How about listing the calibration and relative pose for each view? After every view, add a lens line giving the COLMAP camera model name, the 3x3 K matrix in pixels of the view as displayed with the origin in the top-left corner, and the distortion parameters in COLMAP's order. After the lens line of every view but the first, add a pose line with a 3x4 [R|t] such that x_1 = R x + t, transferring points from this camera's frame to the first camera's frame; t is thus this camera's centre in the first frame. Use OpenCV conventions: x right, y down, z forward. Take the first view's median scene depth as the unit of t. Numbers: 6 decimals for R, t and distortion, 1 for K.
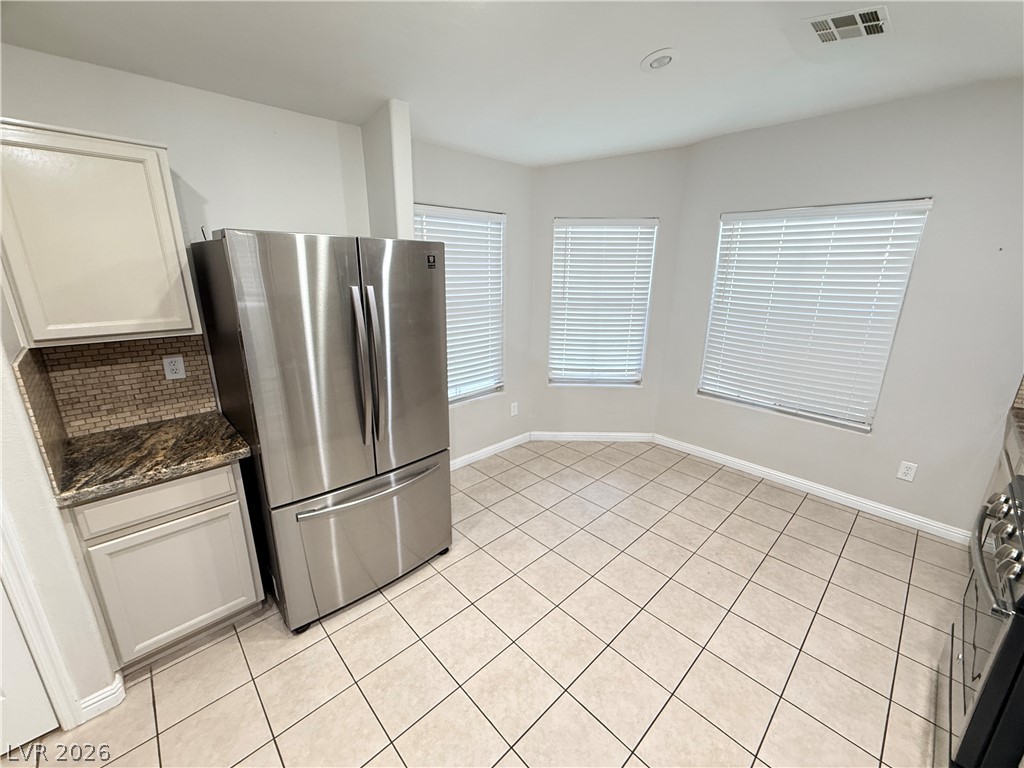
lens RADIAL K [[409.3, 0, 510.6], [0, 409.3, 383.6], [0, 0, 1]] dist [-0.001888, 0.000184]
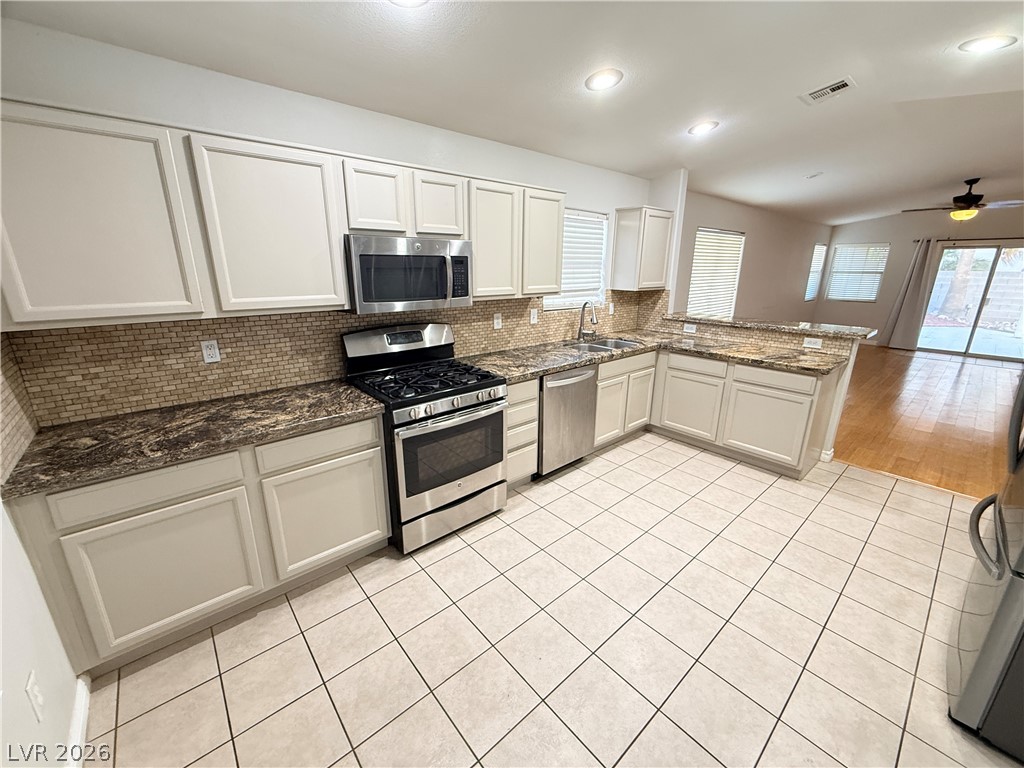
lens RADIAL K [[409.3, 0, 508.5], [0, 409.3, 383.3], [0, 0, 1]] dist [-0.001888, 0.000184]
pose [[-0.998914, -0.027114, 0.037878, 0.456543], [-0.002710, 0.845586, 0.533832, -0.310830], [-0.046504, 0.533150, -0.844742, 1.178100]]
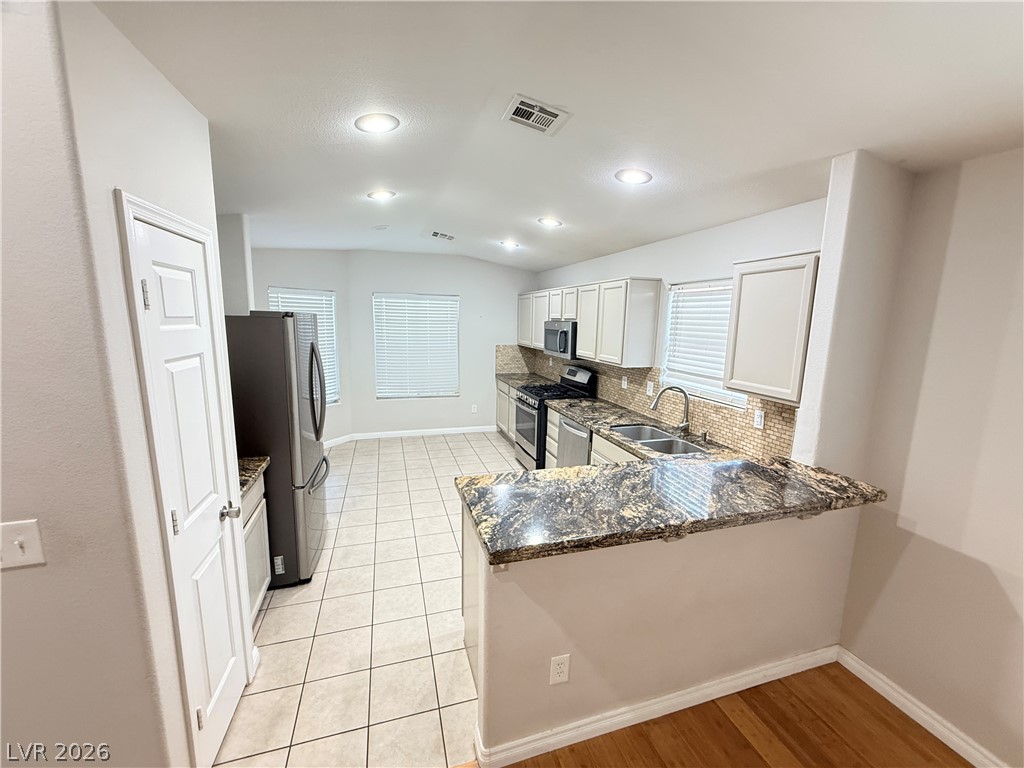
lens RADIAL K [[409.3, 0, 507.3], [0, 409.3, 384.2], [0, 0, 1]] dist [-0.001888, 0.000184]
pose [[0.451938, -0.142283, 0.880629, -0.976702], [0.230835, 0.972226, 0.038618, 0.032469], [-0.861666, 0.185827, 0.472229, -0.285383]]
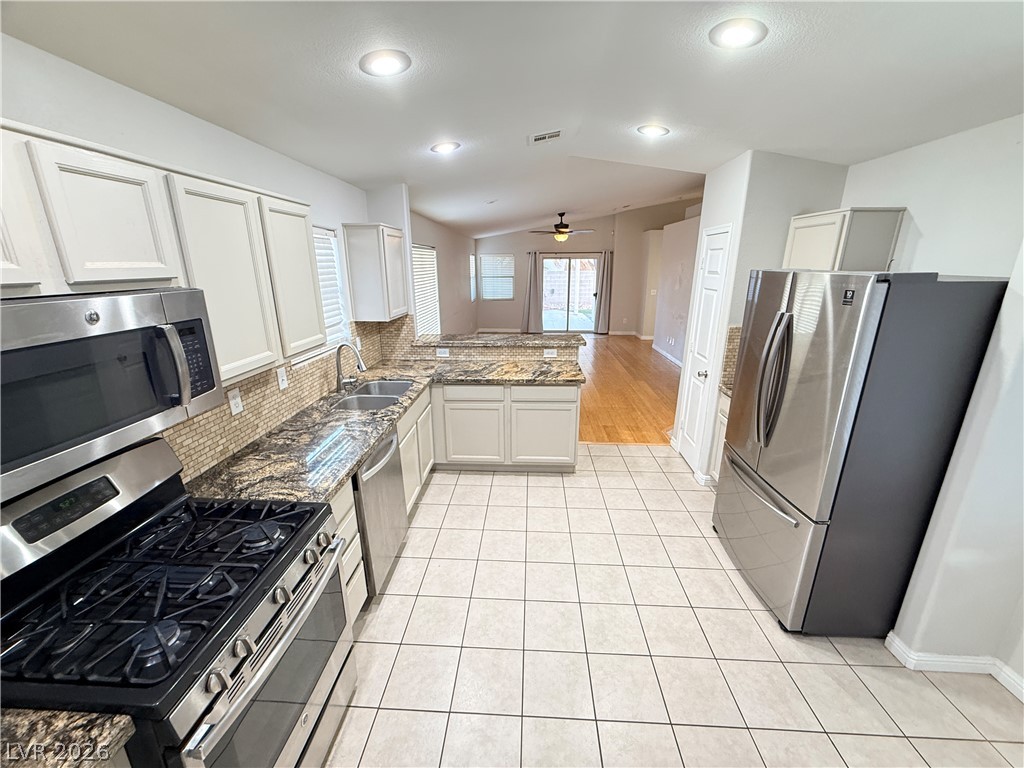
lens RADIAL K [[409.3, 0, 509.0], [0, 409.3, 383.3], [0, 0, 1]] dist [-0.001888, 0.000184]
pose [[-0.724015, 0.187366, -0.663849, 0.669040], [-0.192628, 0.869193, 0.455409, -0.288370], [0.662342, 0.457599, -0.593217, 0.820396]]
